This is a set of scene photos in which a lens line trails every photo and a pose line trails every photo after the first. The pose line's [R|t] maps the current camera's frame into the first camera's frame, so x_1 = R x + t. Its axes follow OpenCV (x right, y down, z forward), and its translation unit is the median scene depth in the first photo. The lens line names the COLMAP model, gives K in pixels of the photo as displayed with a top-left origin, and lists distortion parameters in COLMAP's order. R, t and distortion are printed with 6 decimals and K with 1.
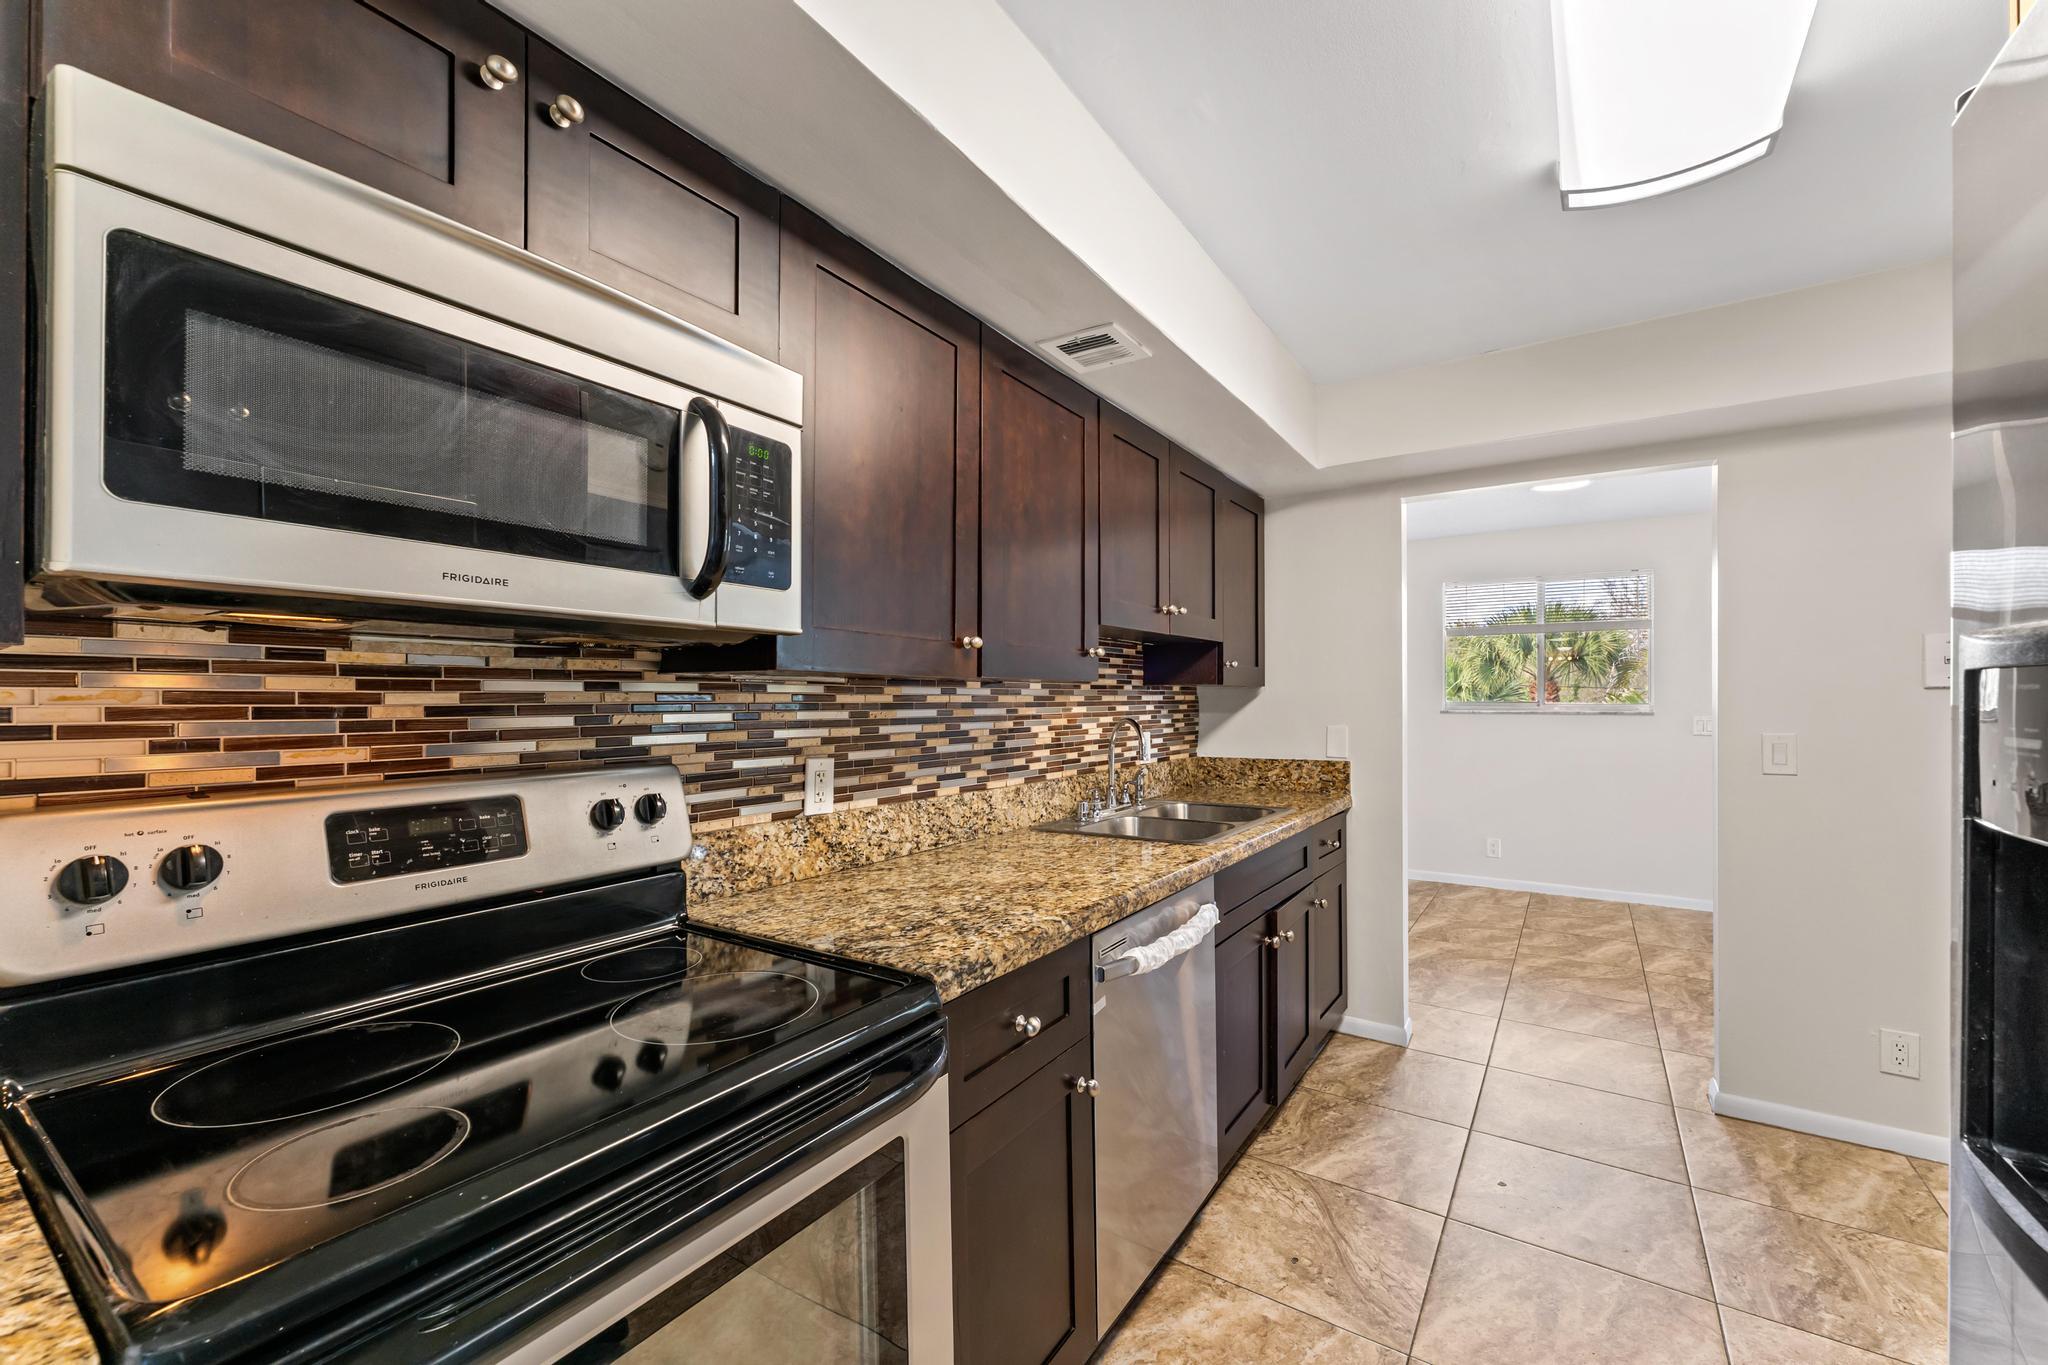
lens RADIAL K [[827.1, 0, 1026.9], [0, 827.1, 687.7], [0, 0, 1]] dist [-0.001013, 0.000425]
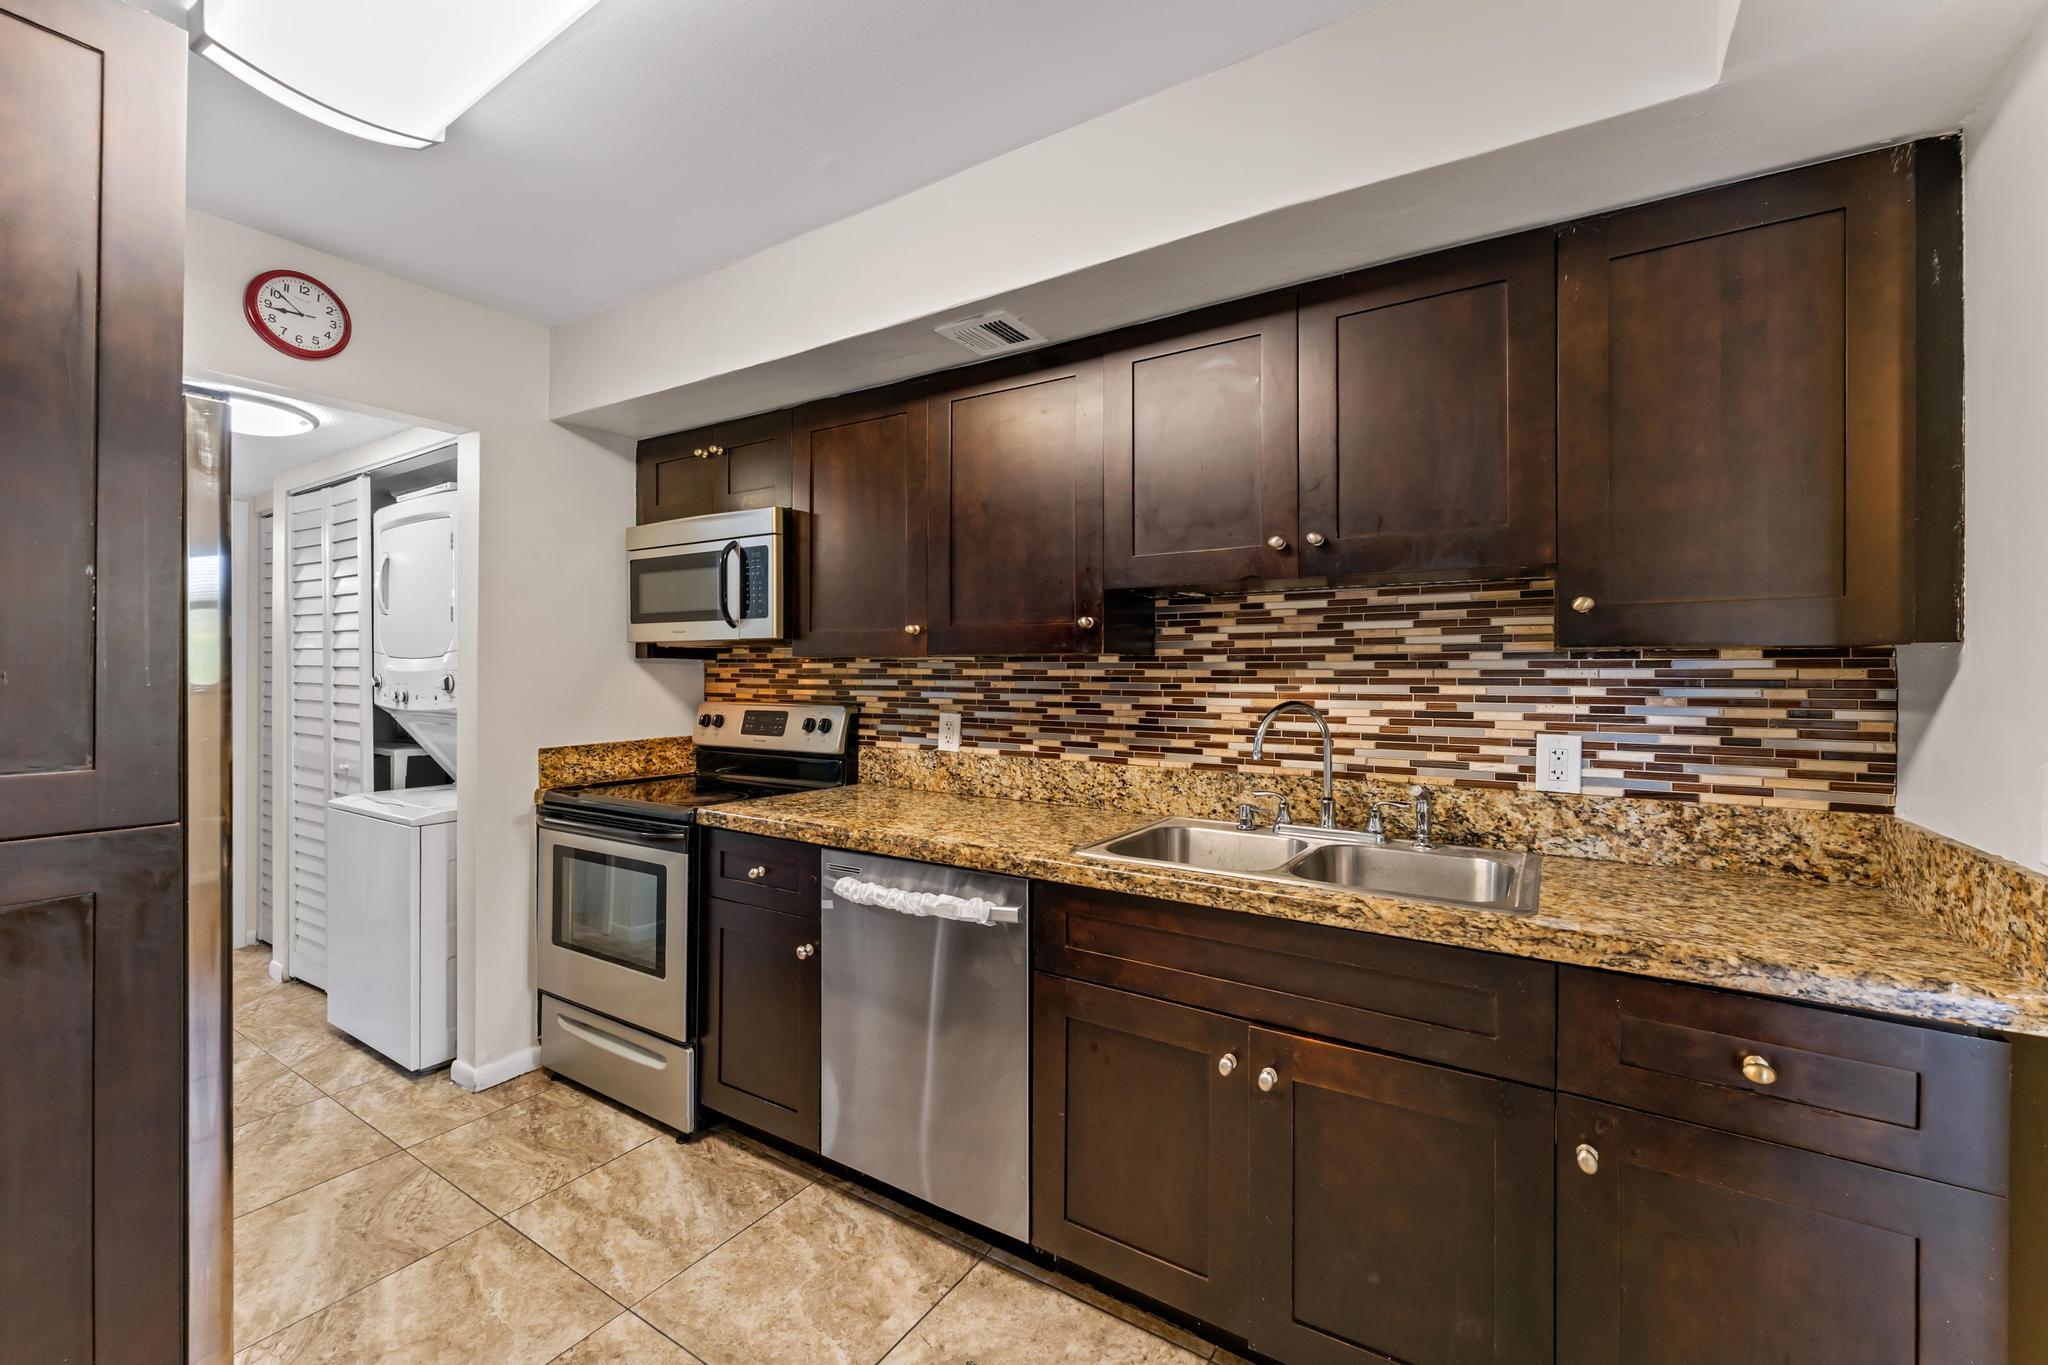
lens RADIAL K [[827.1, 0, 1030.3], [0, 827.1, 671.7], [0, 0, 1]] dist [-0.001013, 0.000425]
pose [[0.023289, 0.000625, -0.999729, 1.163620], [0.009224, 0.999957, 0.000840, 0.012608], [0.999686, -0.009241, 0.023282, 1.070829]]
